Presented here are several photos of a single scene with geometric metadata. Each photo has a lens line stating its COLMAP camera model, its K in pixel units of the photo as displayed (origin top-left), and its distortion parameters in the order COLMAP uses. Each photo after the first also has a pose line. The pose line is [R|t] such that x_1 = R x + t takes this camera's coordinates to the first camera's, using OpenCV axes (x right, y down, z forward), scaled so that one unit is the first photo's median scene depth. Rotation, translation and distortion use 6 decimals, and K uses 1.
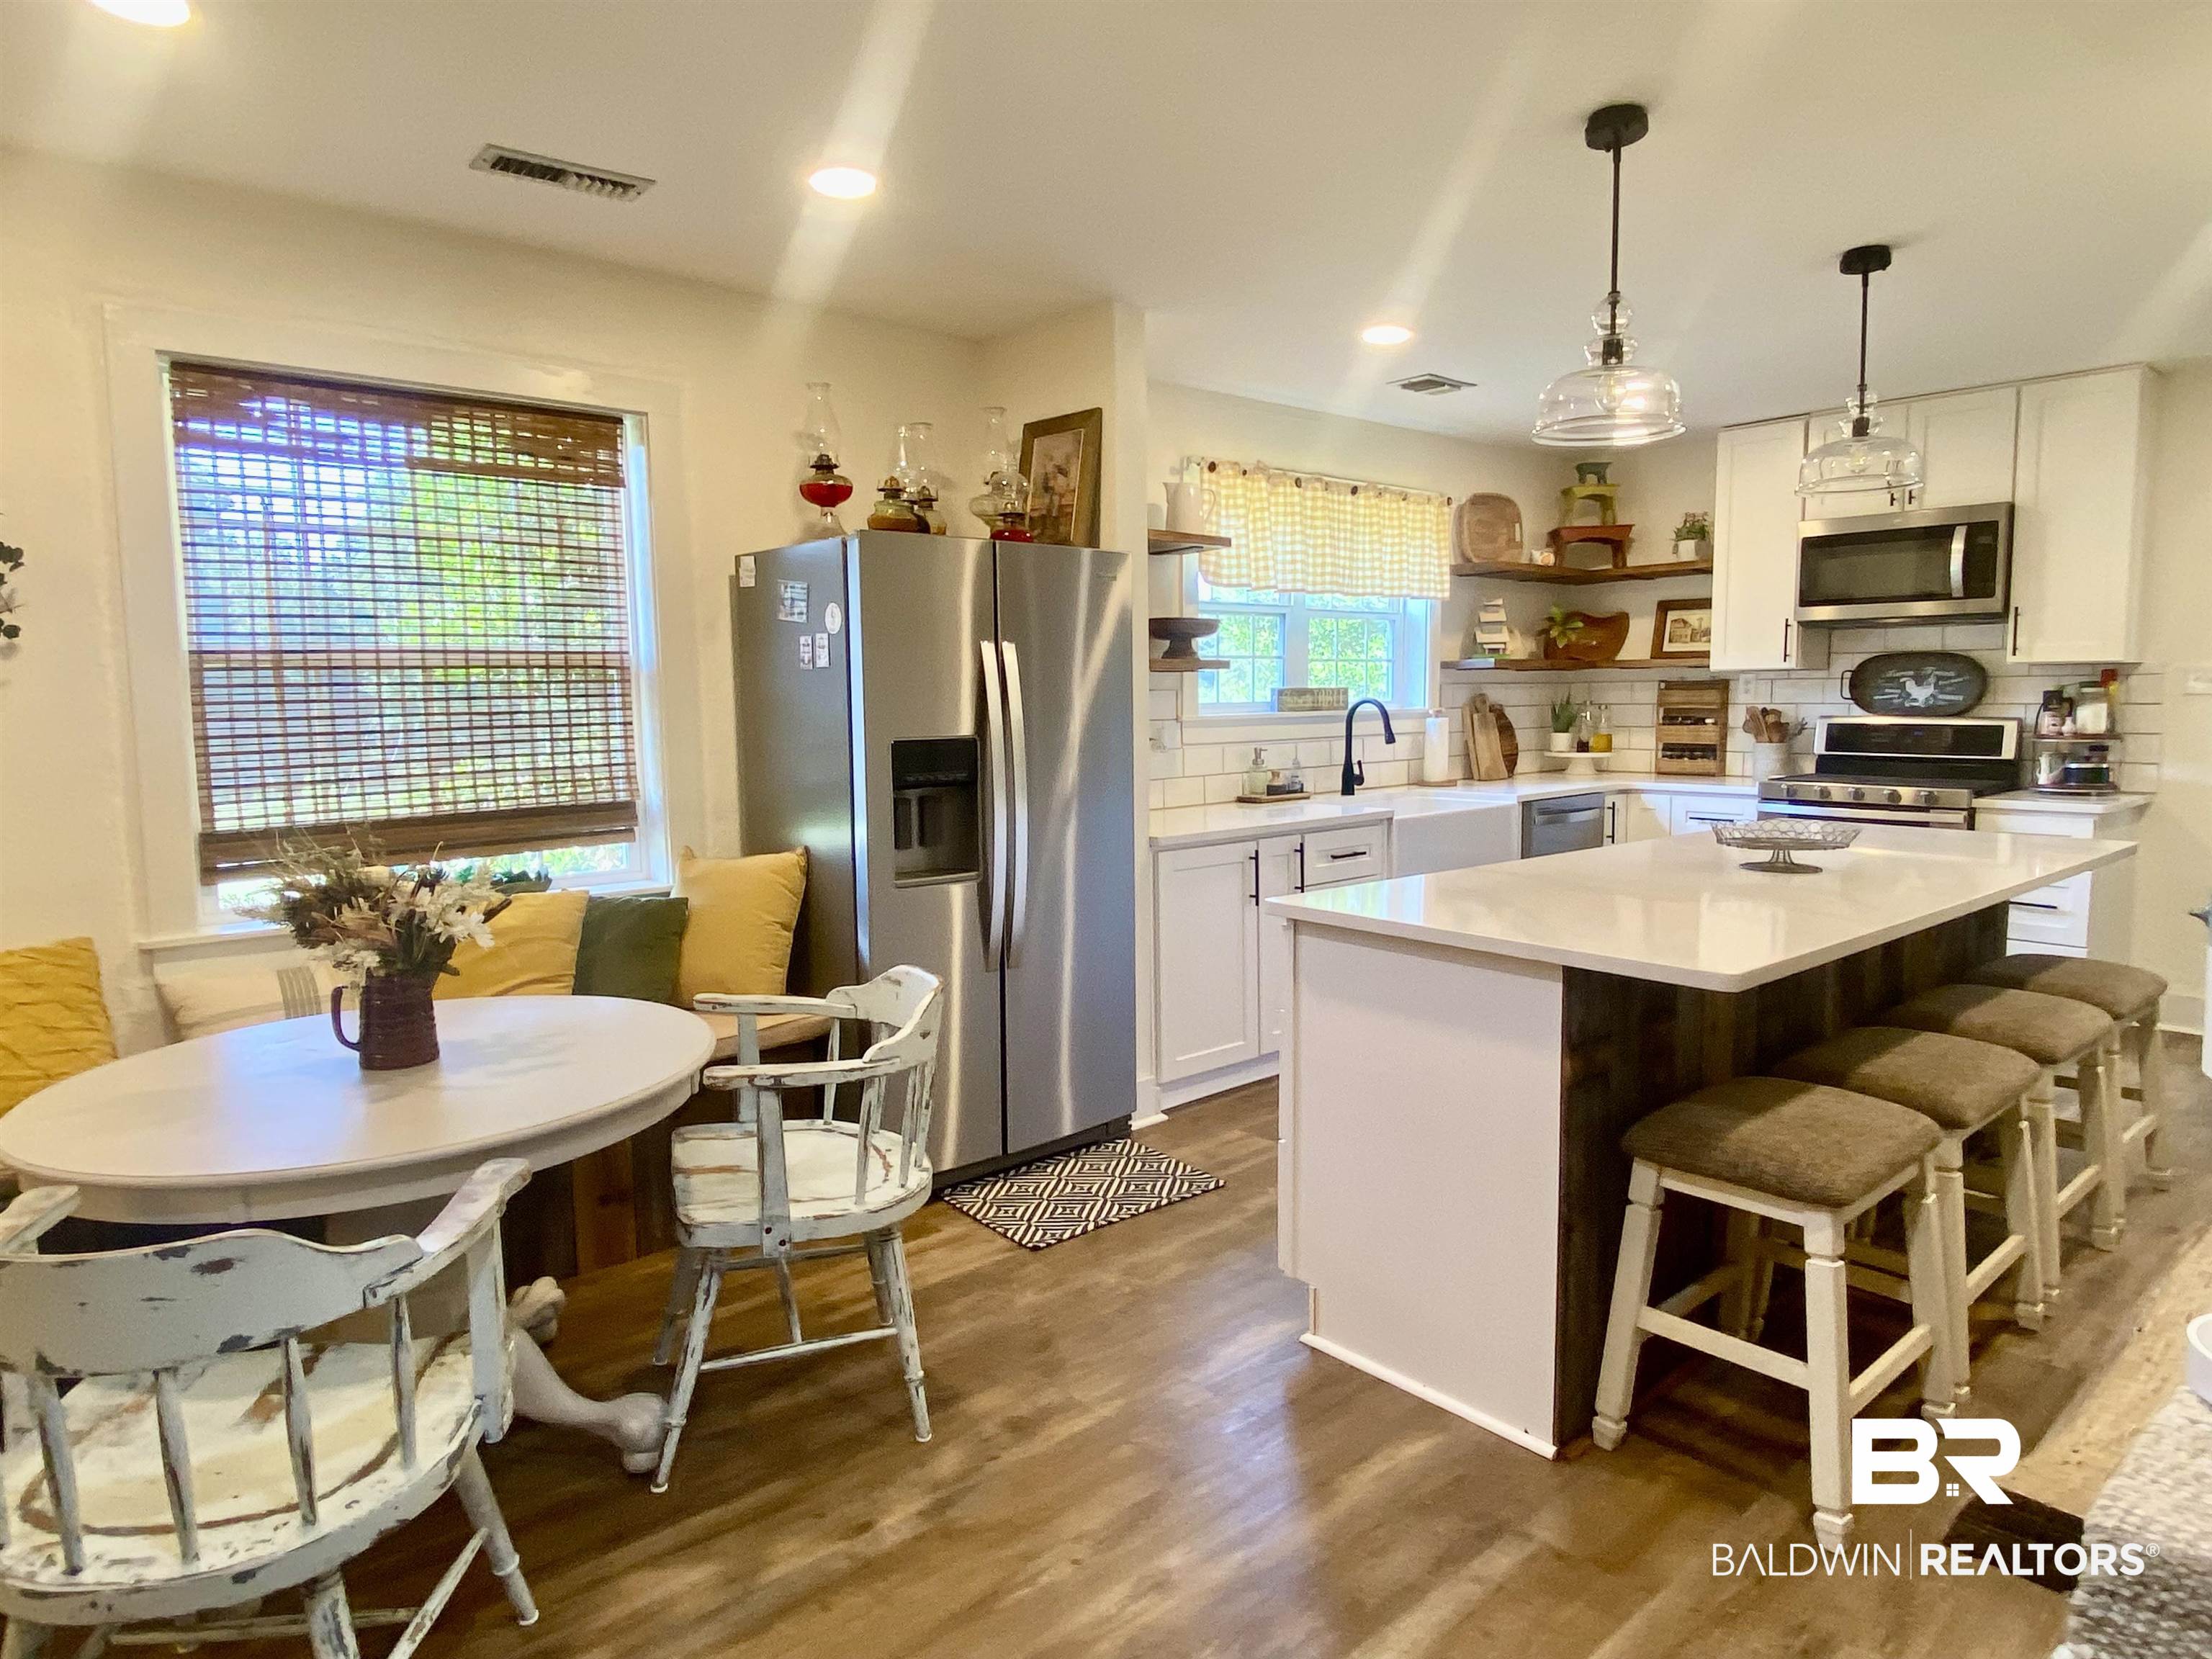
lens RADIAL K [[1317.0, 0, 1110.6], [0, 1317.0, 820.0], [0, 0, 1]] dist [0.075410, -0.093637]
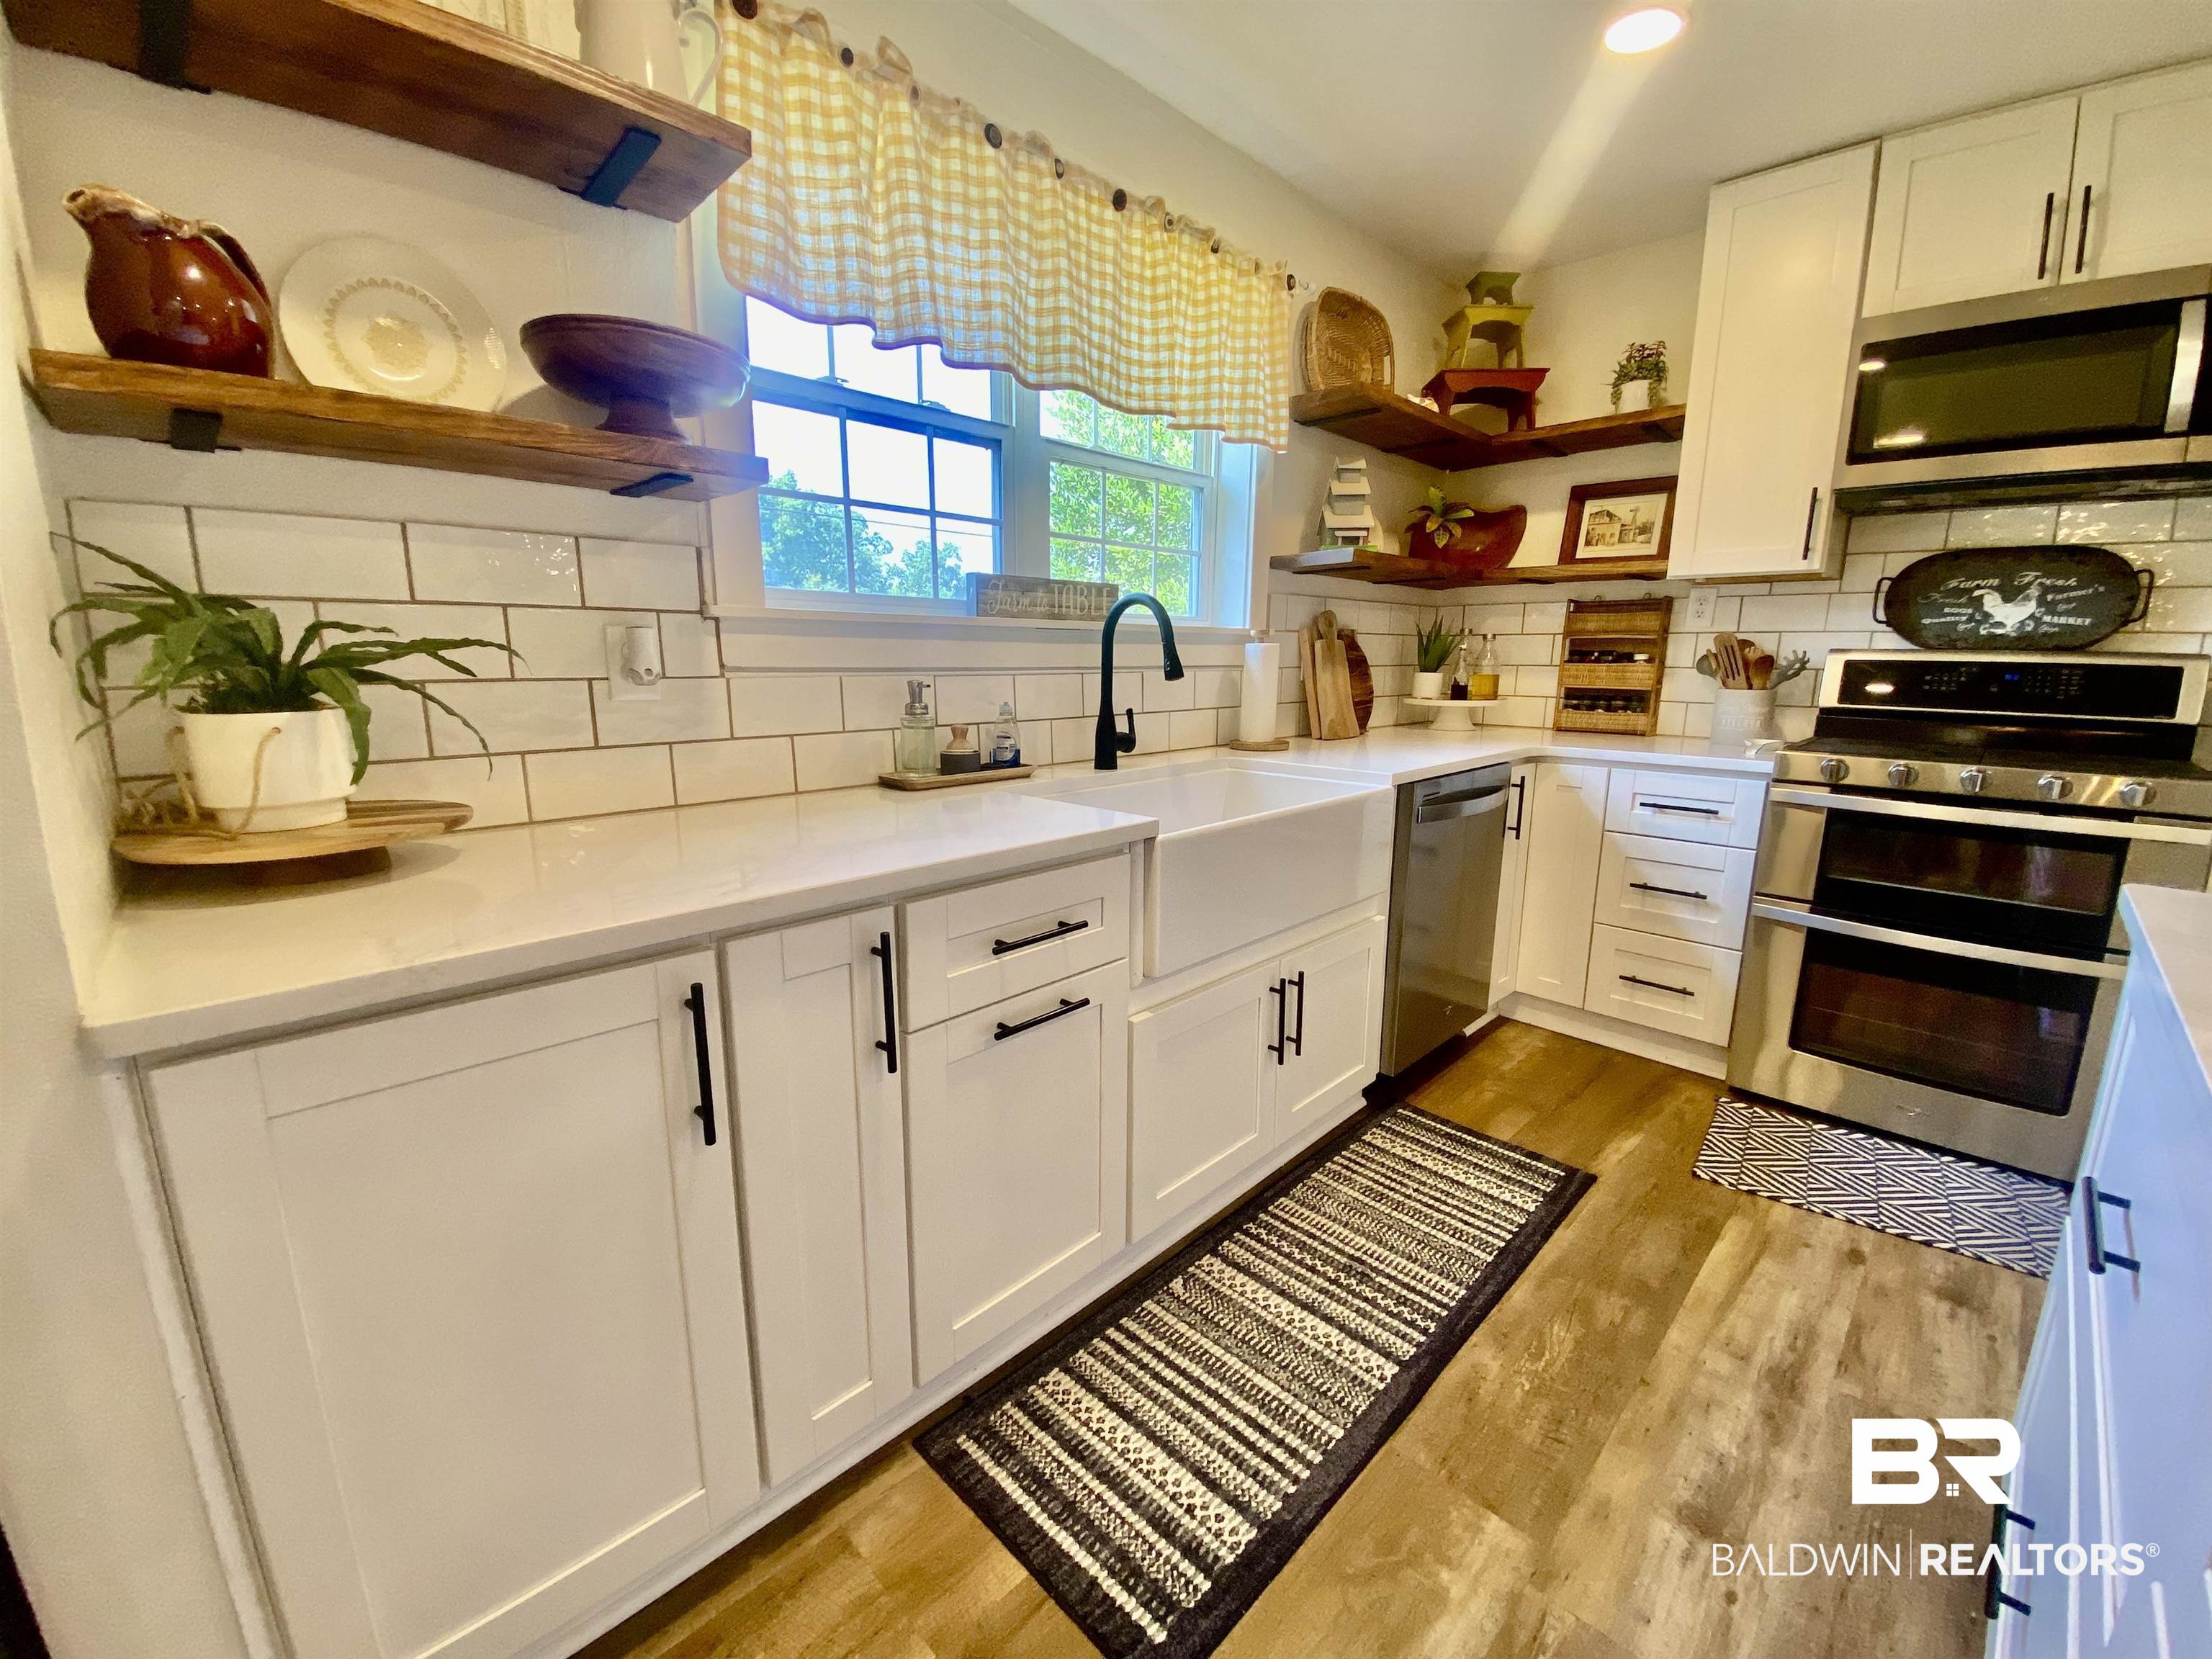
lens RADIAL K [[896.5, 0, 1109.3], [0, 896.5, 831.2], [0, 0, 1]] dist [0.018330, -0.018886]
pose [[0.997537, 0.002993, 0.070082, 0.145890], [-0.009866, 0.995143, 0.097941, -0.028668], [-0.069448, -0.098391, 0.992722, 0.578439]]
